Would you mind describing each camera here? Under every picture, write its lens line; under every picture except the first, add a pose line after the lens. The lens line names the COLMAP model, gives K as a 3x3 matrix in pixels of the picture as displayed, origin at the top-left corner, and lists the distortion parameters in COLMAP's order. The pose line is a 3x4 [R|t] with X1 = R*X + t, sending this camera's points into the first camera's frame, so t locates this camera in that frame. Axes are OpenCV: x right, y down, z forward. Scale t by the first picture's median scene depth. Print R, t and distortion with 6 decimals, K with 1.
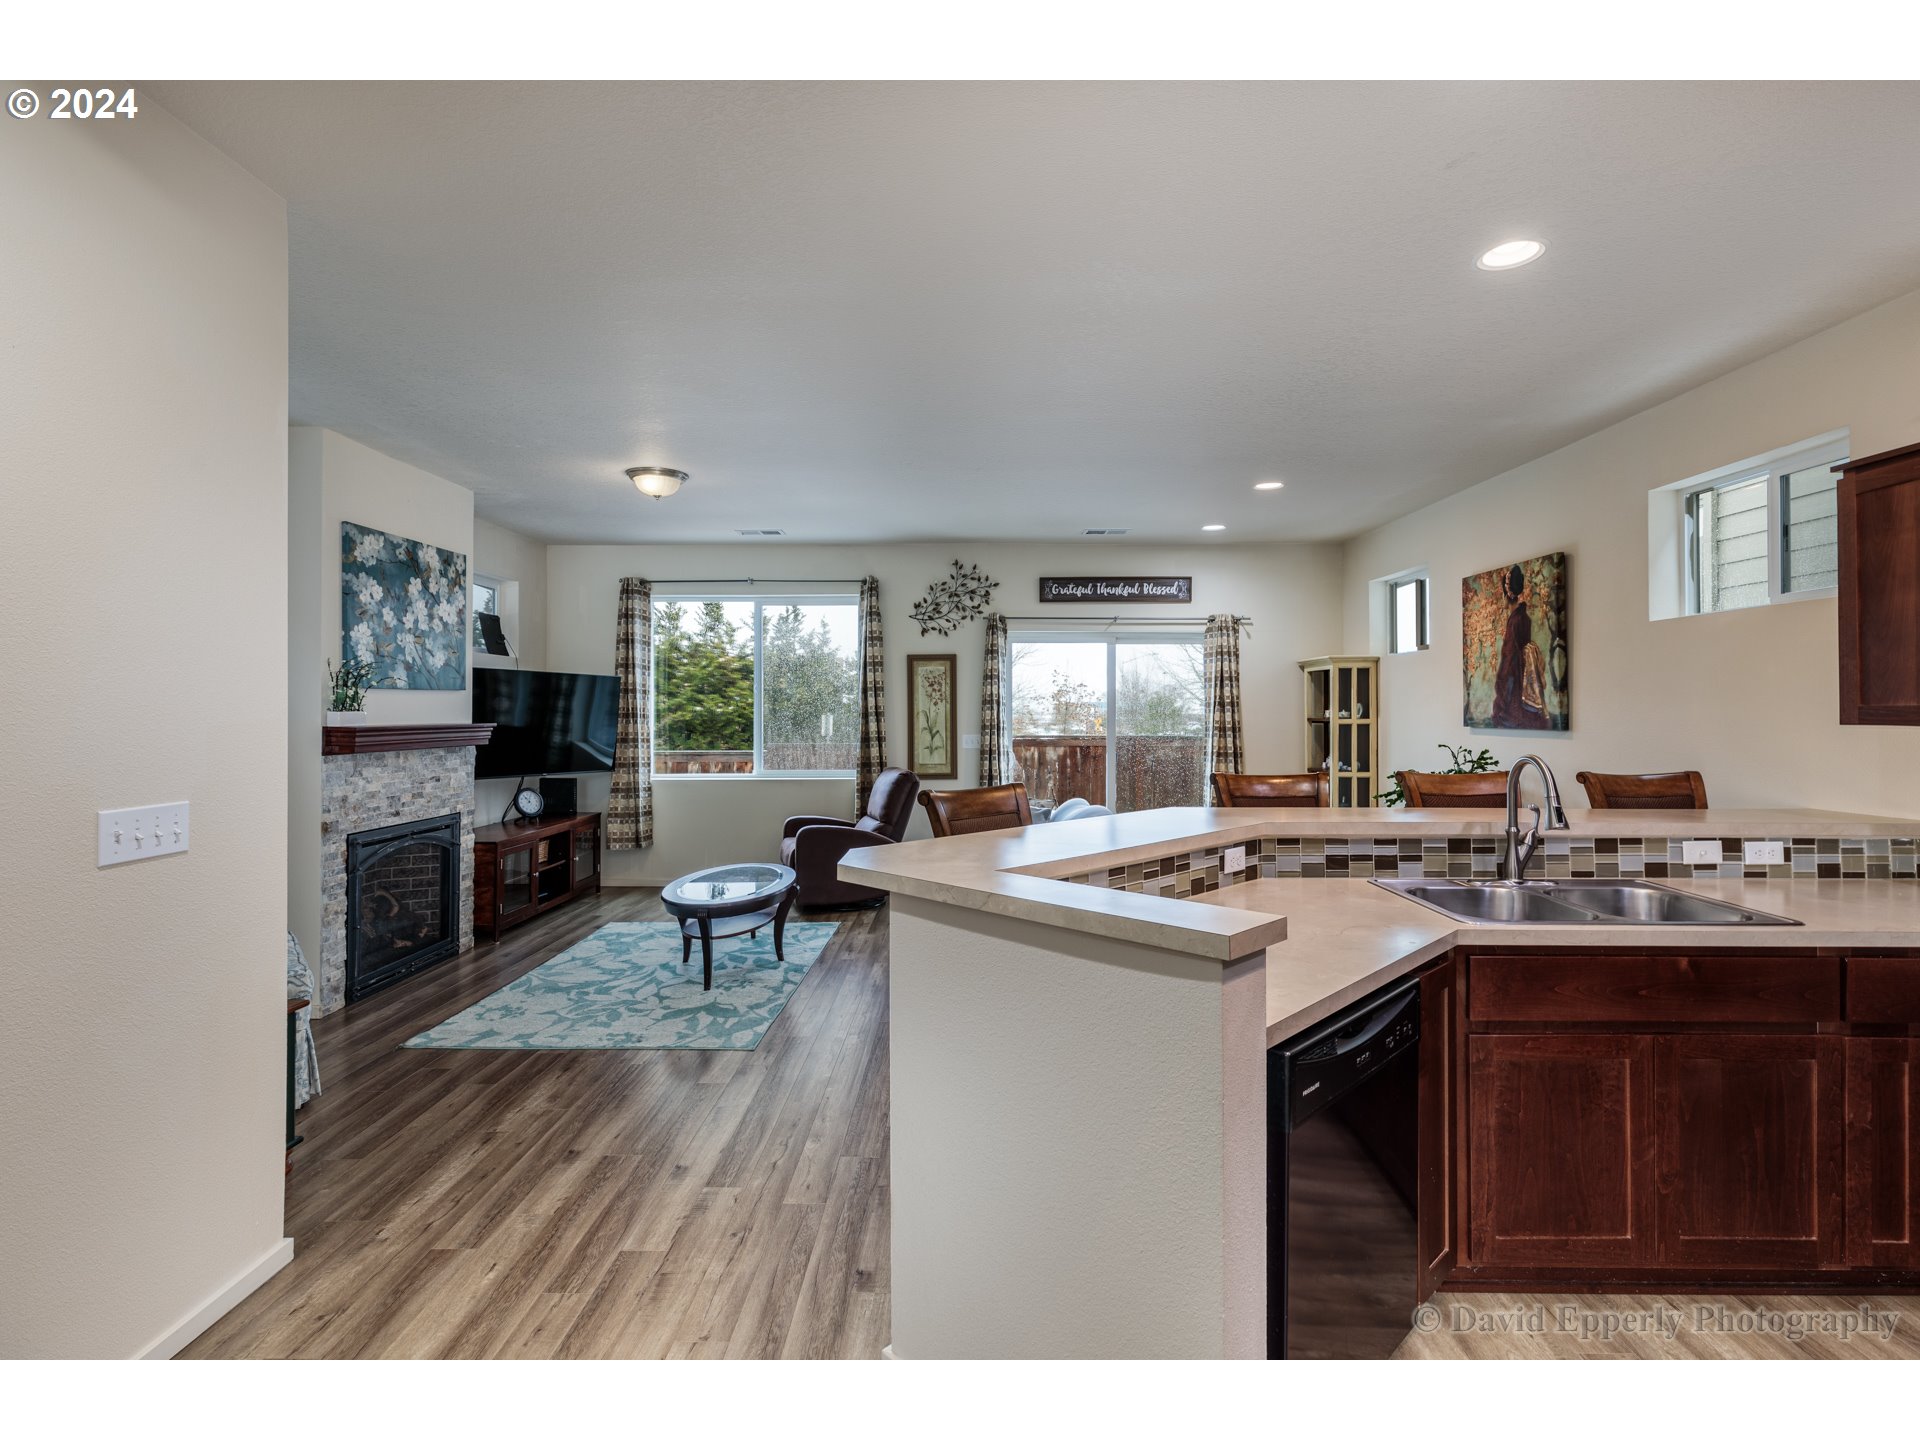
lens RADIAL K [[895.4, 0, 963.3], [0, 895.4, 705.9], [0, 0, 1]] dist [0.008217, -0.001465]
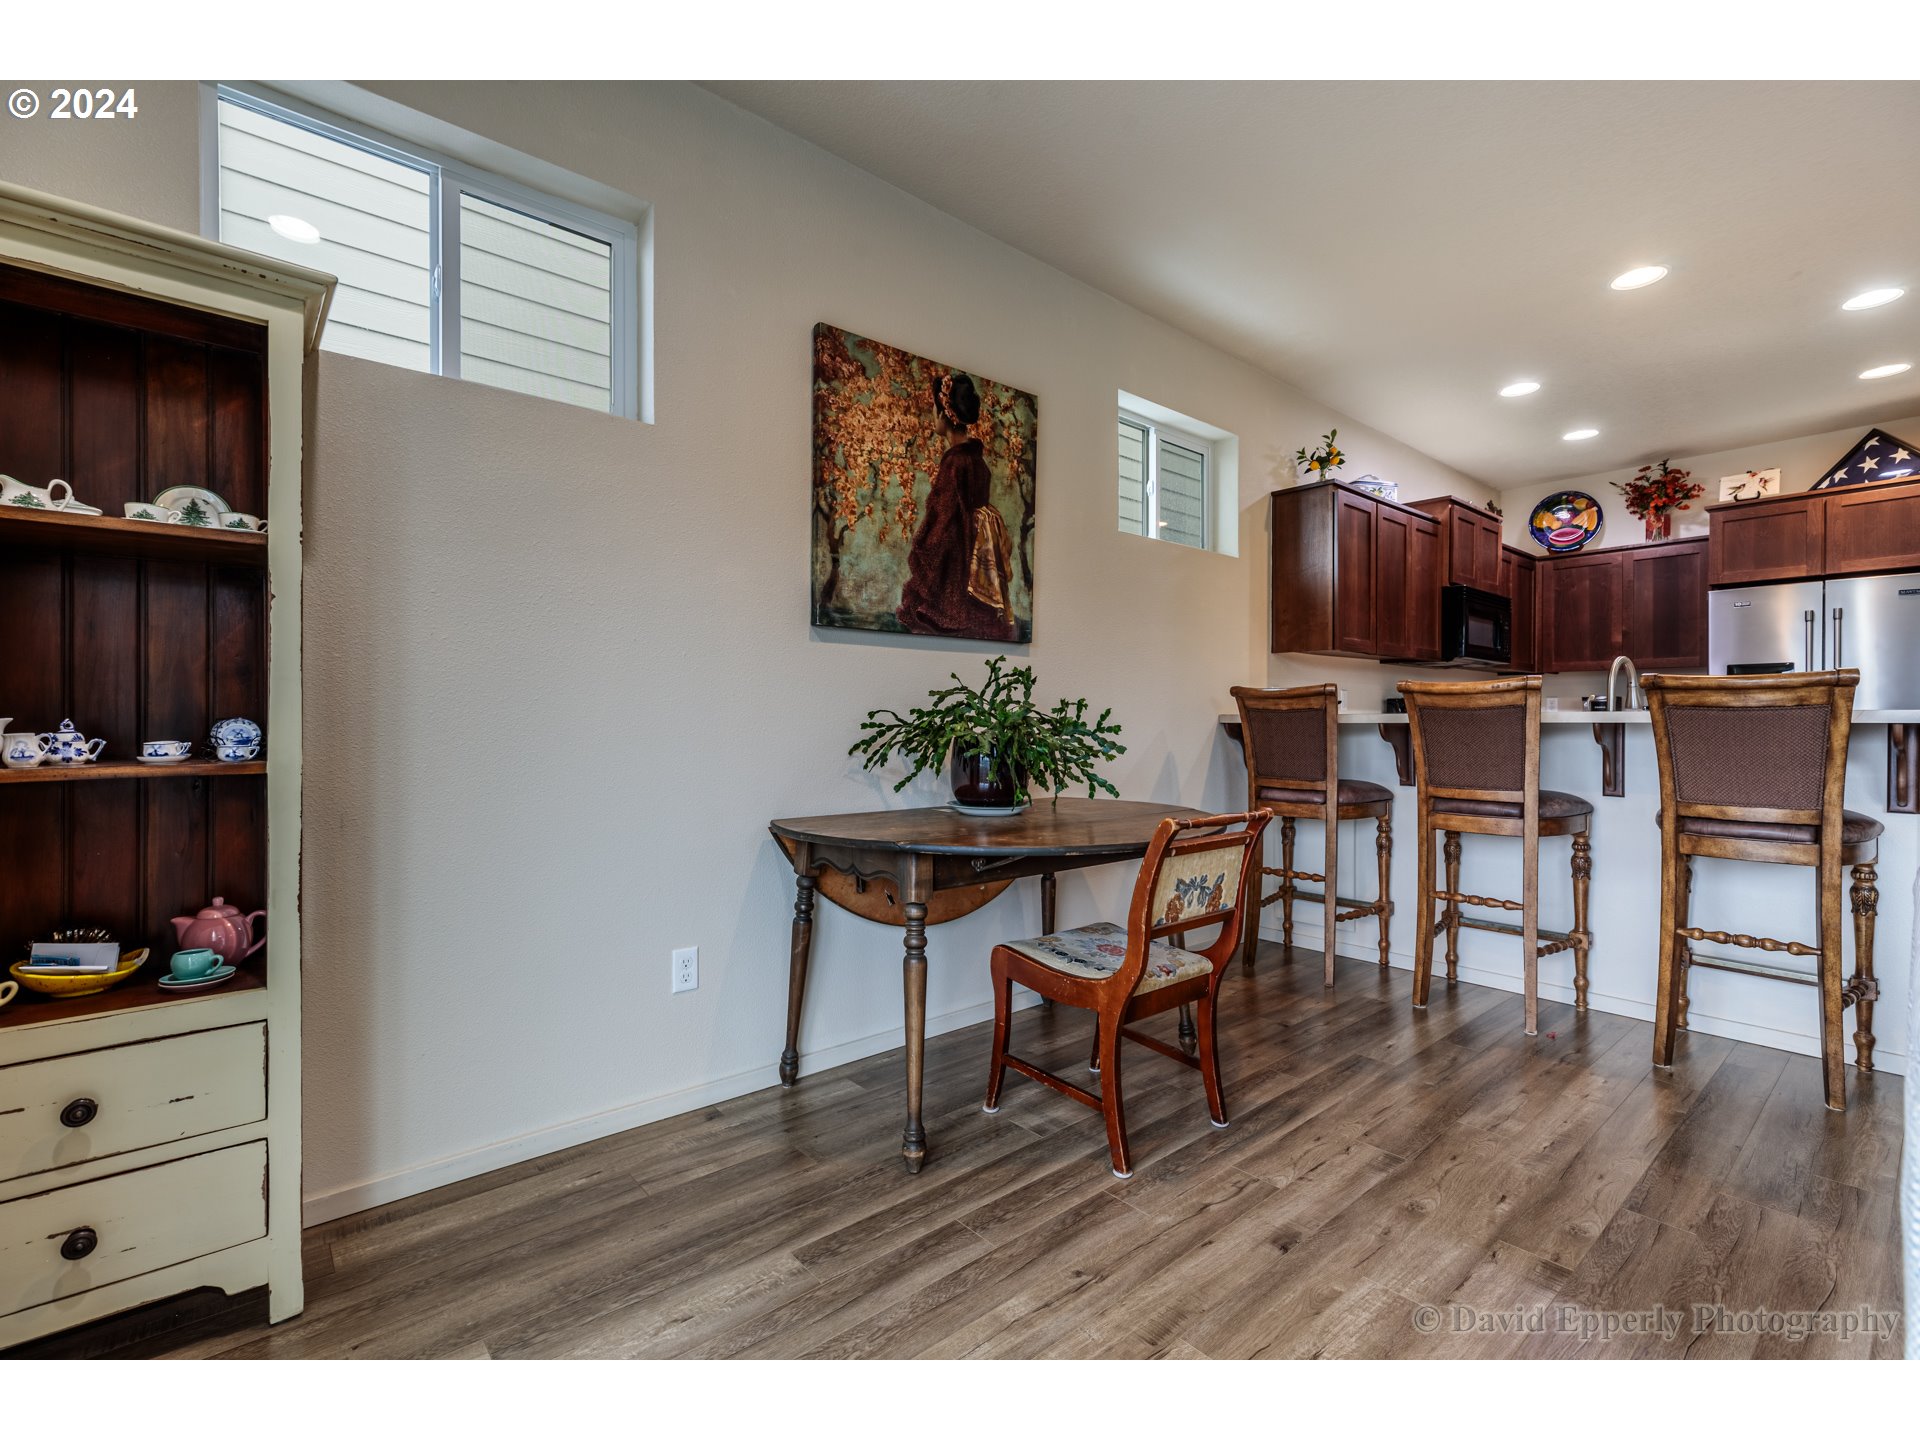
lens RADIAL K [[859.9, 0, 975.7], [0, 859.9, 717.3], [0, 0, 1]] dist [0.007453, -0.000334]
pose [[-0.663097, 0.002095, 0.748530, 0.160949], [-0.004716, 0.999965, -0.006976, 0.084095], [-0.748519, -0.008156, -0.663064, 1.364343]]
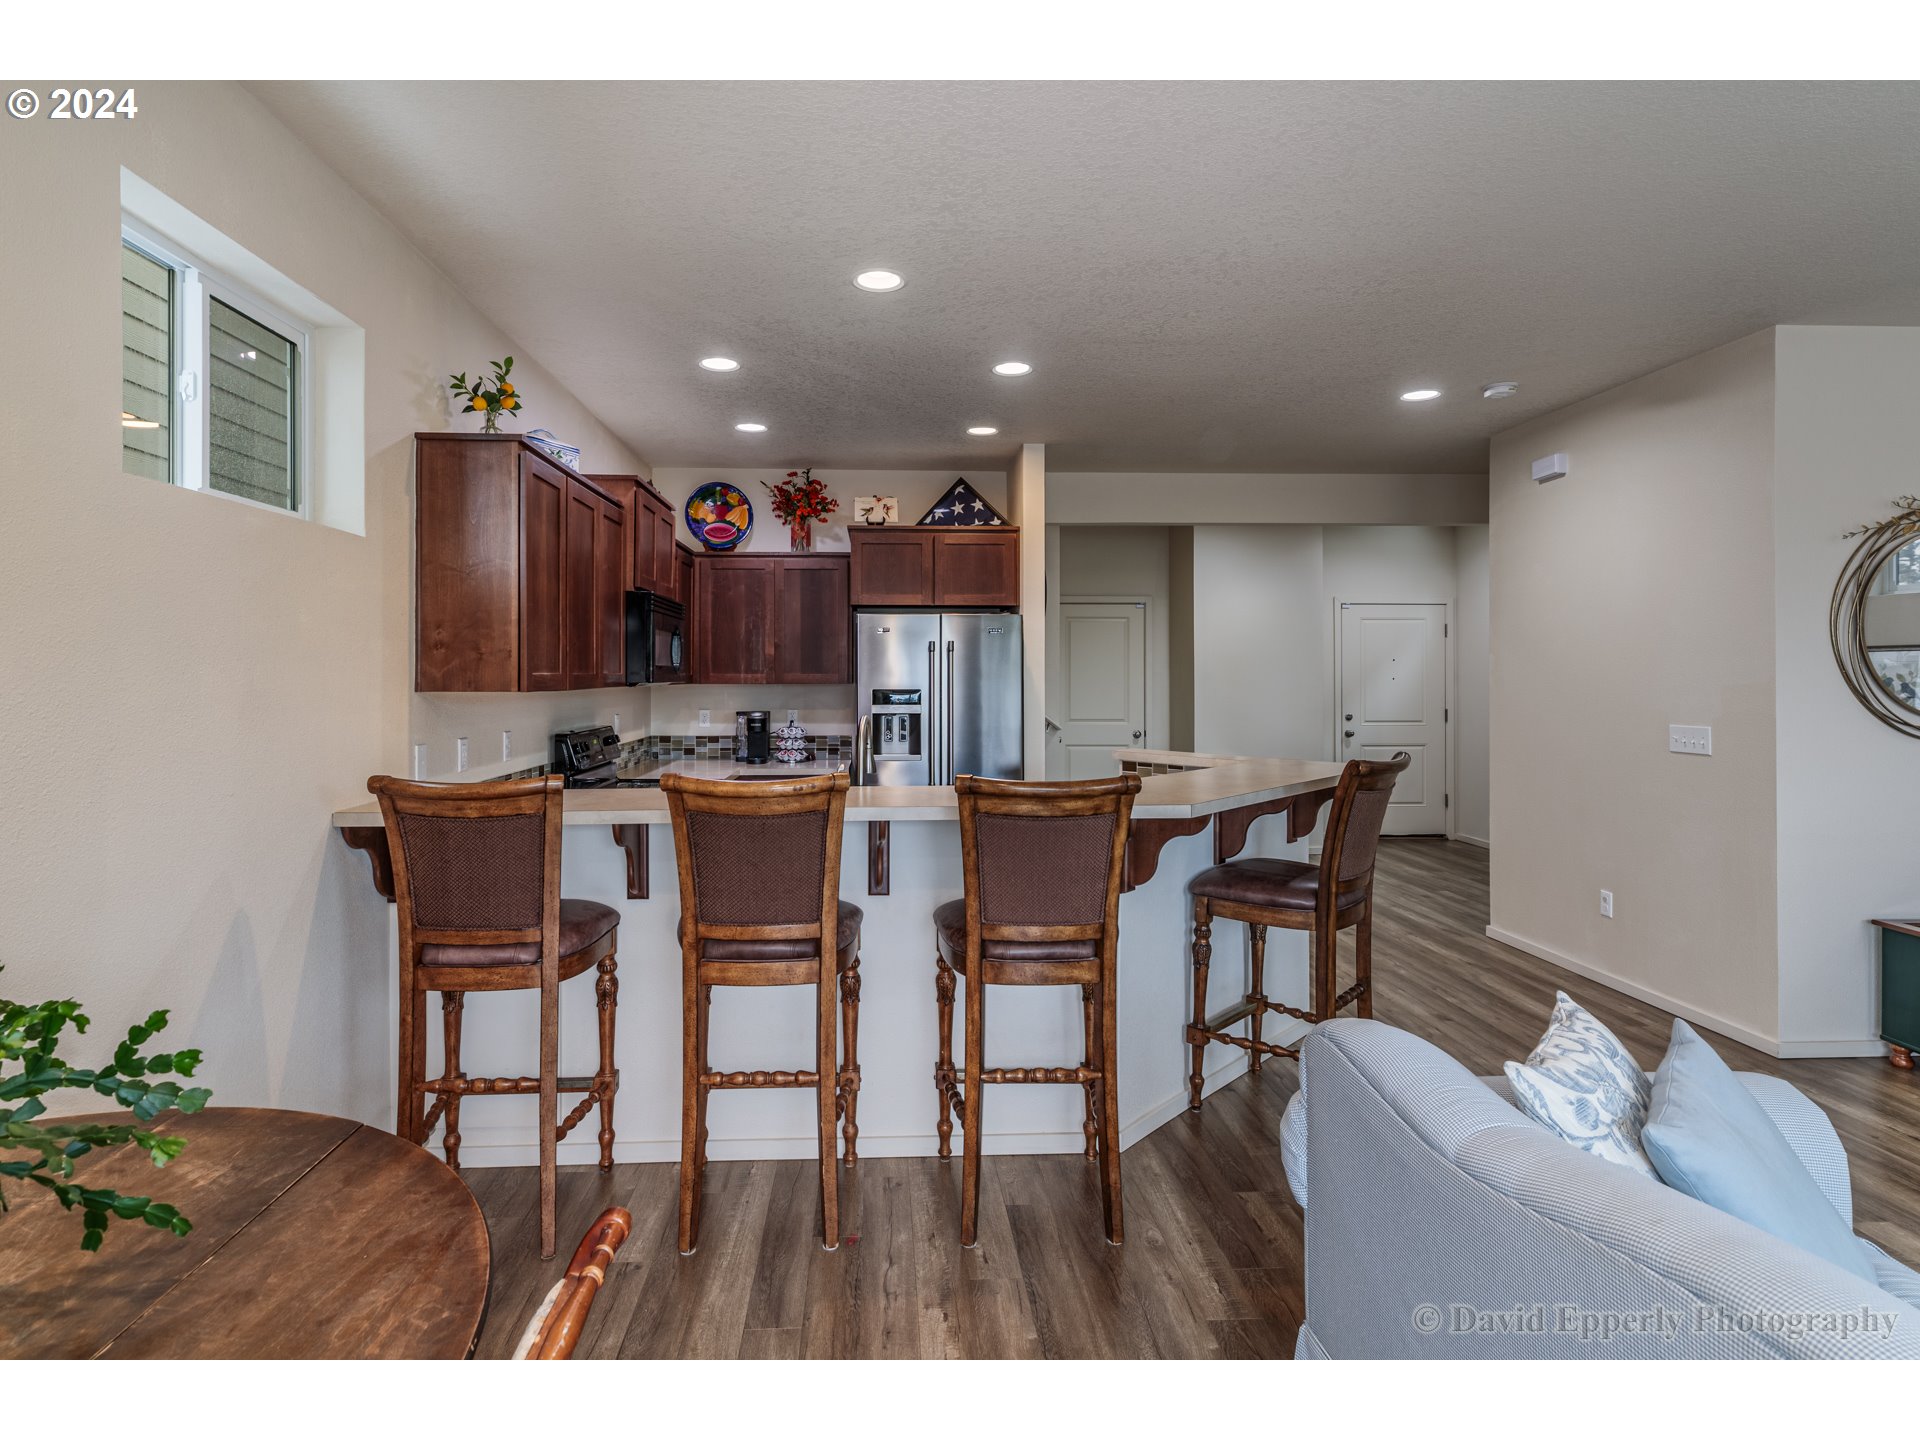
lens RADIAL K [[981.1, 0, 913.1], [0, 981.1, 665.6], [0, 0, 1]] dist [0.004288, -0.000022]
pose [[-0.998757, 0.001010, -0.049832, 0.336426], [0.001629, 0.999922, -0.012375, 0.001673], [0.049816, -0.012441, -0.998681, 1.191841]]
